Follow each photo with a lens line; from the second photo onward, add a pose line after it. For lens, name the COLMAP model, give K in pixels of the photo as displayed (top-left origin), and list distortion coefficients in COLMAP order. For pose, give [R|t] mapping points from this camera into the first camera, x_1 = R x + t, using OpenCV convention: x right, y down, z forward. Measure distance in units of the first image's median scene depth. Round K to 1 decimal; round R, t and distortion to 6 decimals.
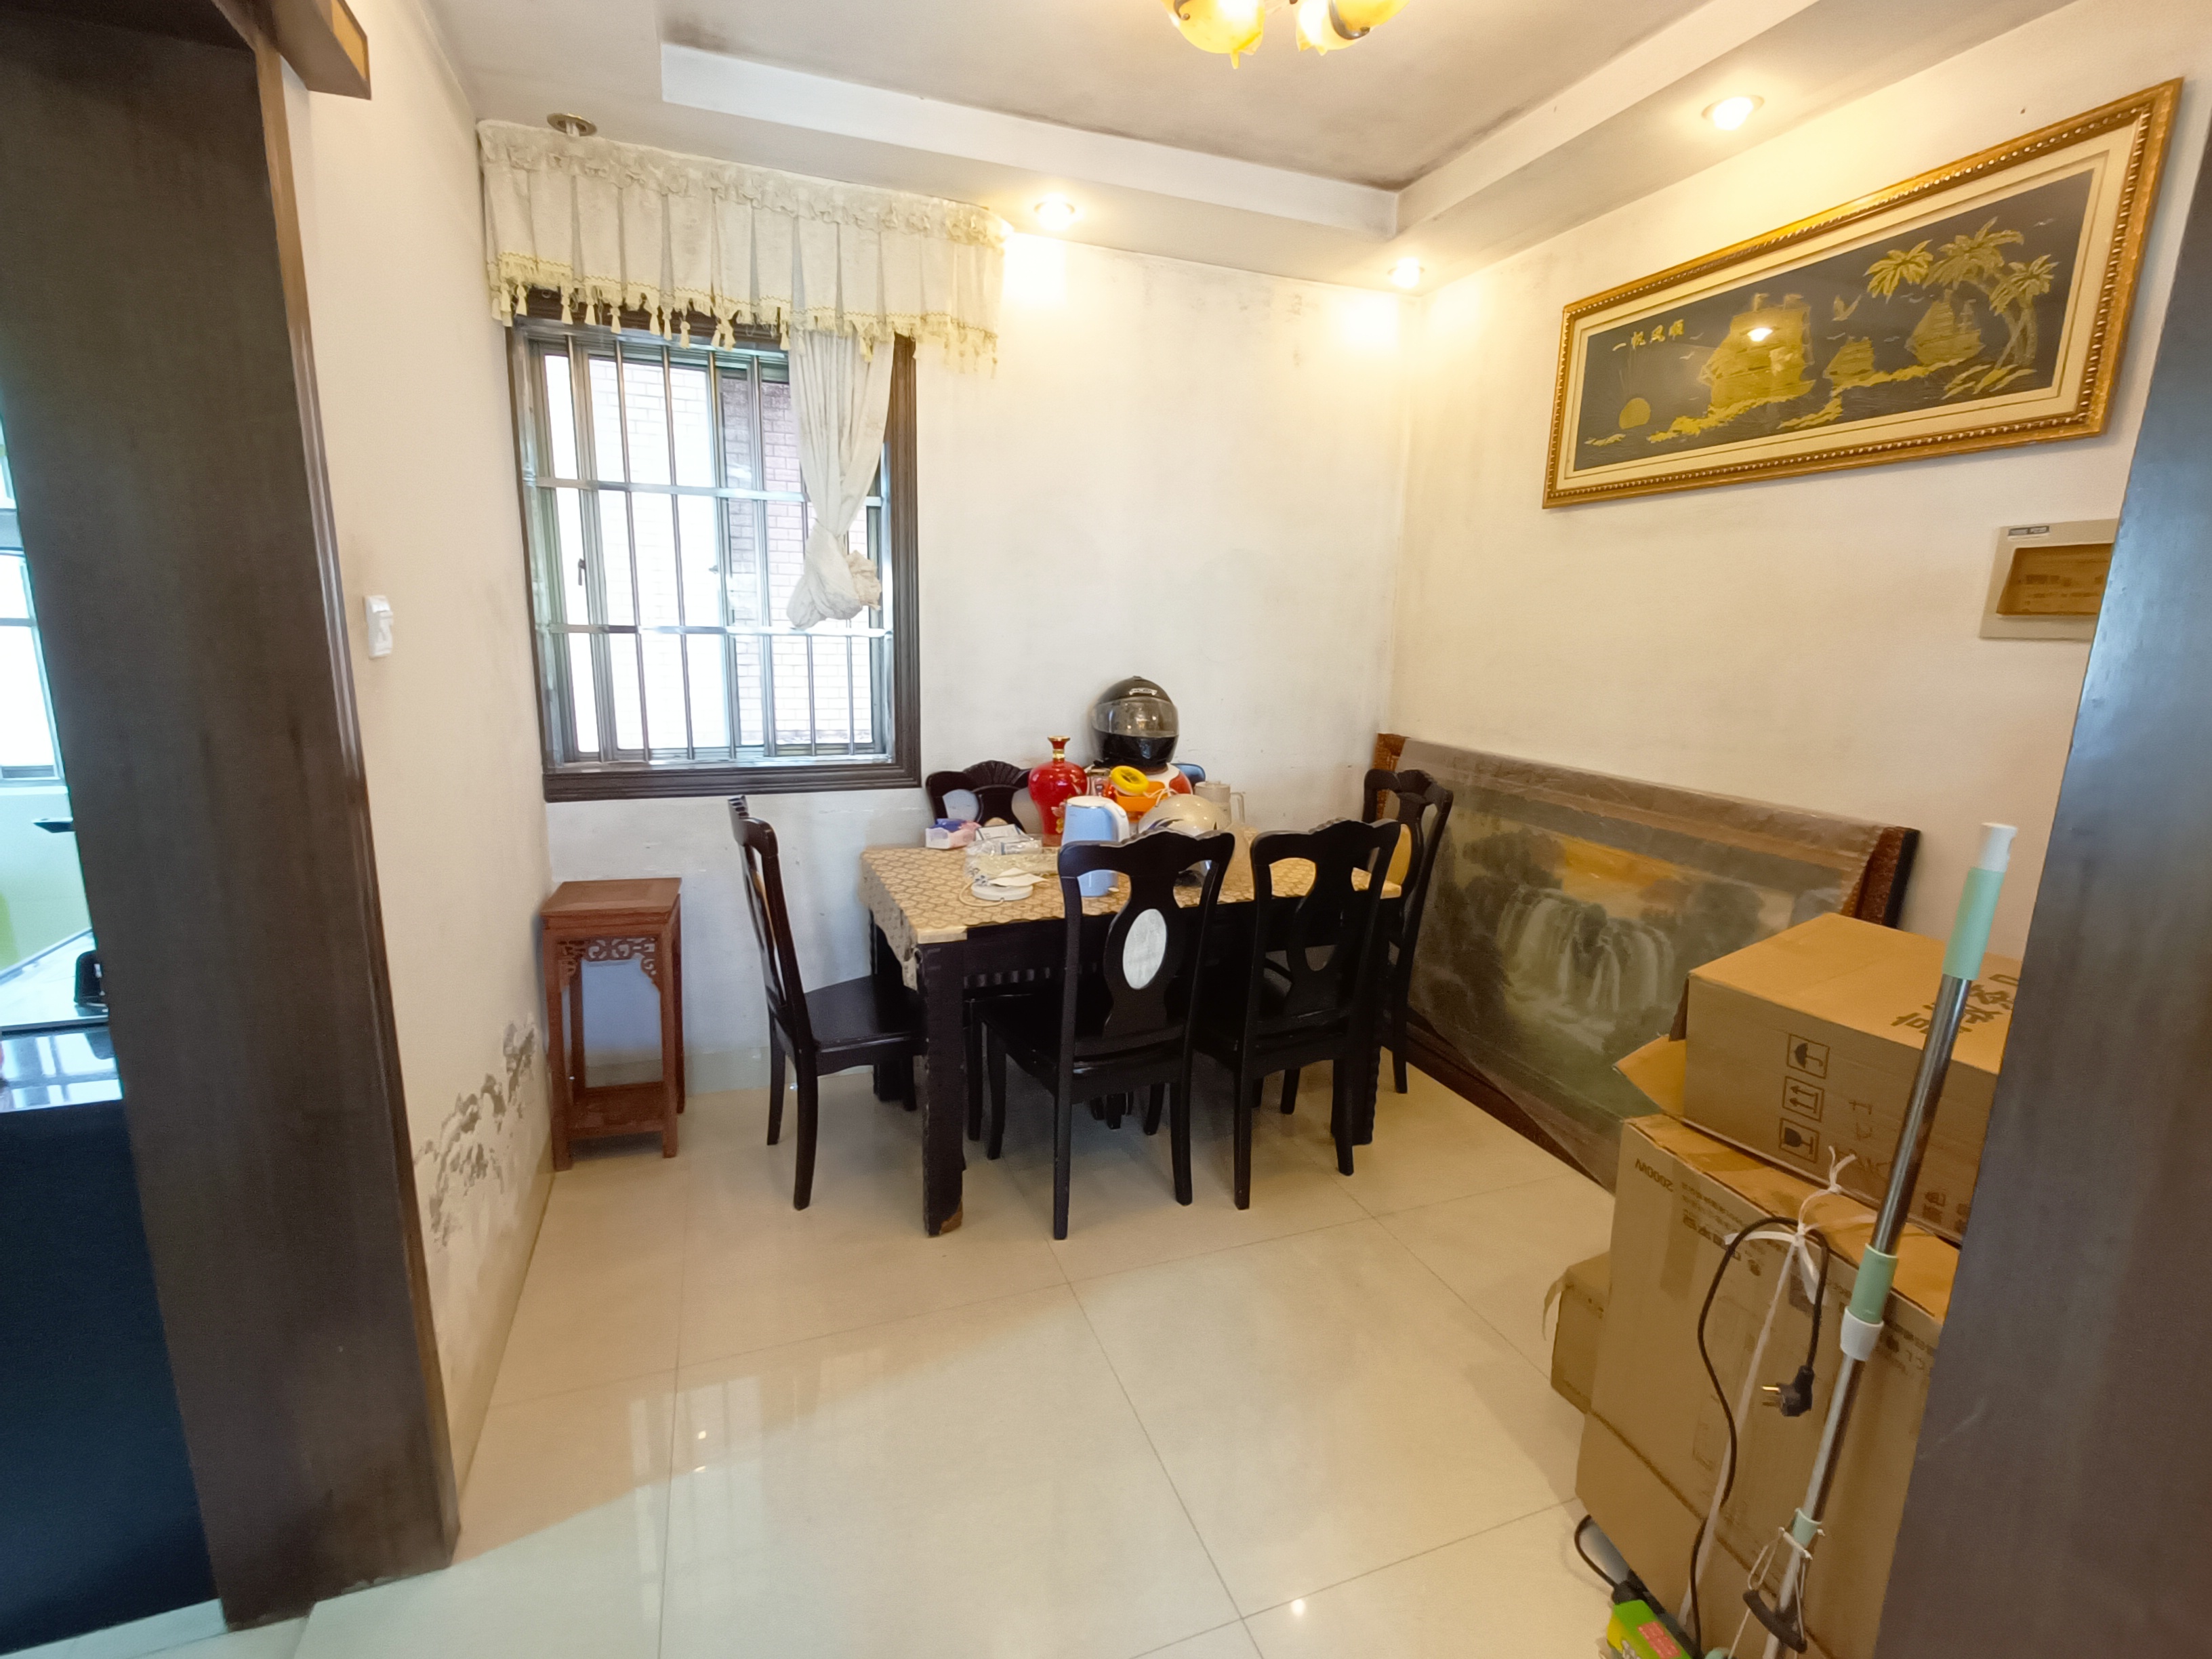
lens RADIAL K [[996.2, 0, 1095.1], [0, 996.2, 825.8], [0, 0, 1]] dist [0.001581, 0.000836]
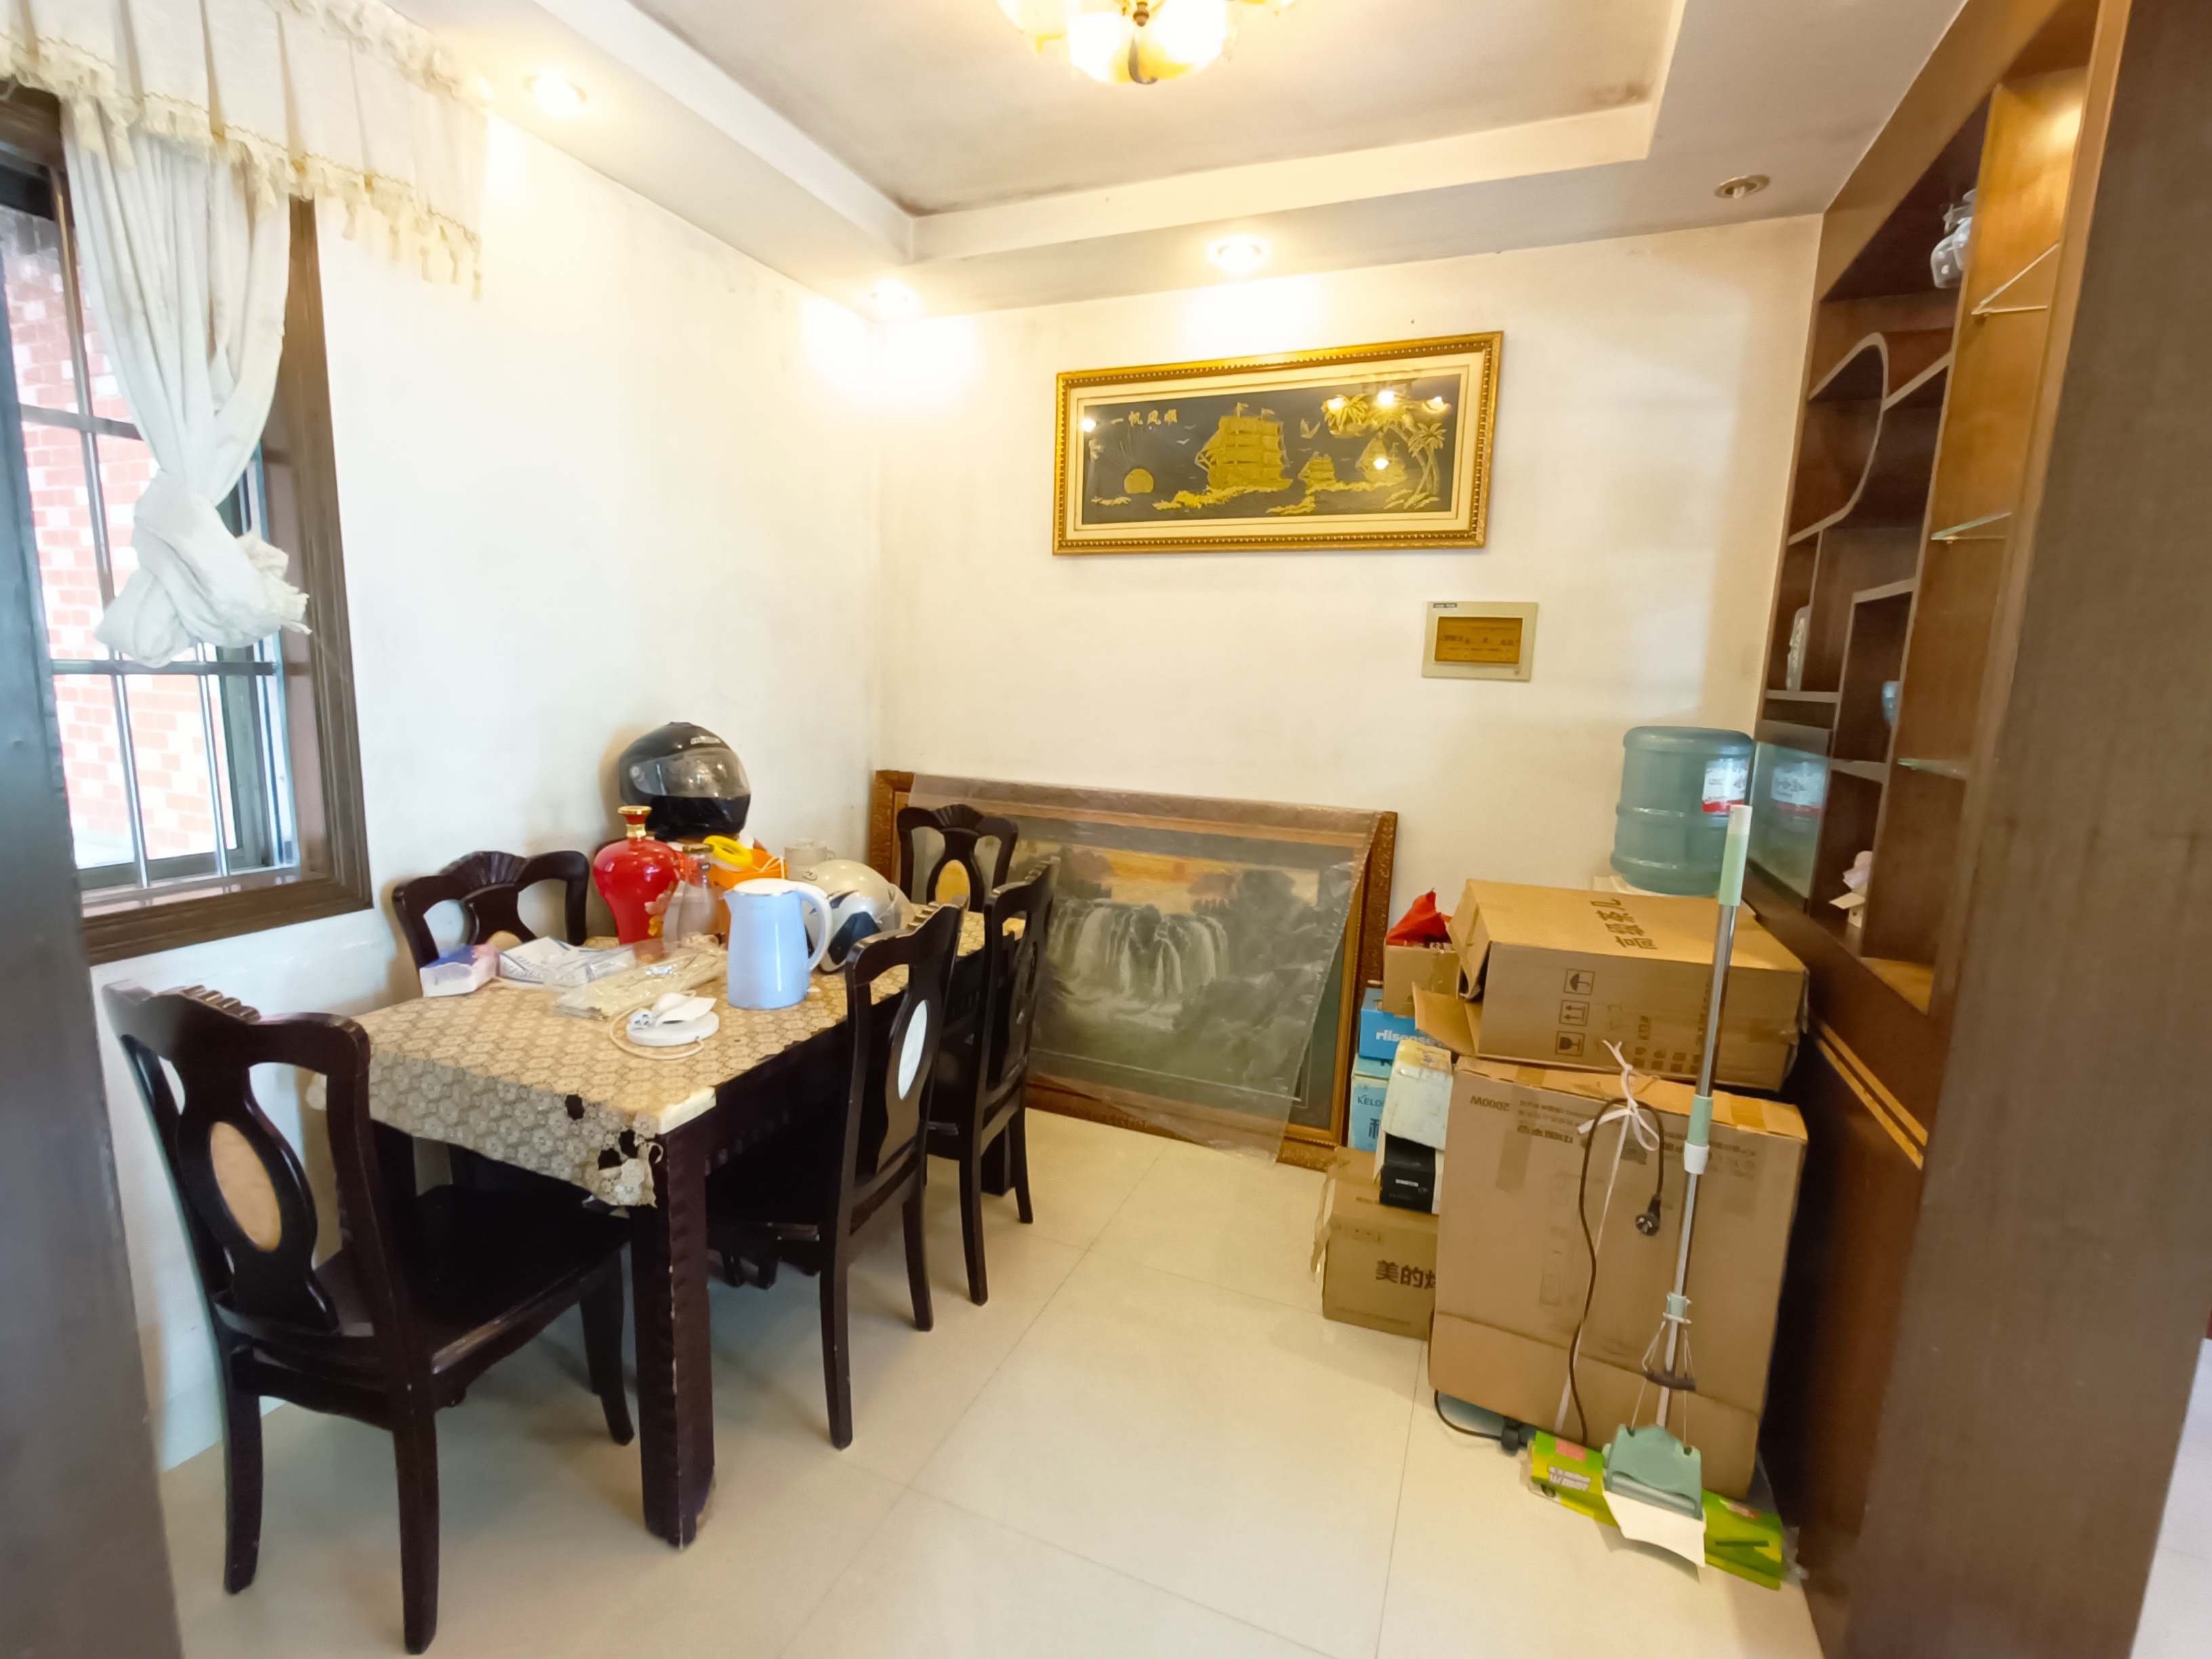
lens RADIAL K [[996.2, 0, 1095.1], [0, 996.2, 825.8], [0, 0, 1]] dist [0.001581, 0.000836]
pose [[0.682383, -0.115588, 0.721798, -0.375619], [0.130304, 0.990839, 0.035483, -0.063678], [-0.719287, 0.069840, 0.691193, 0.260605]]
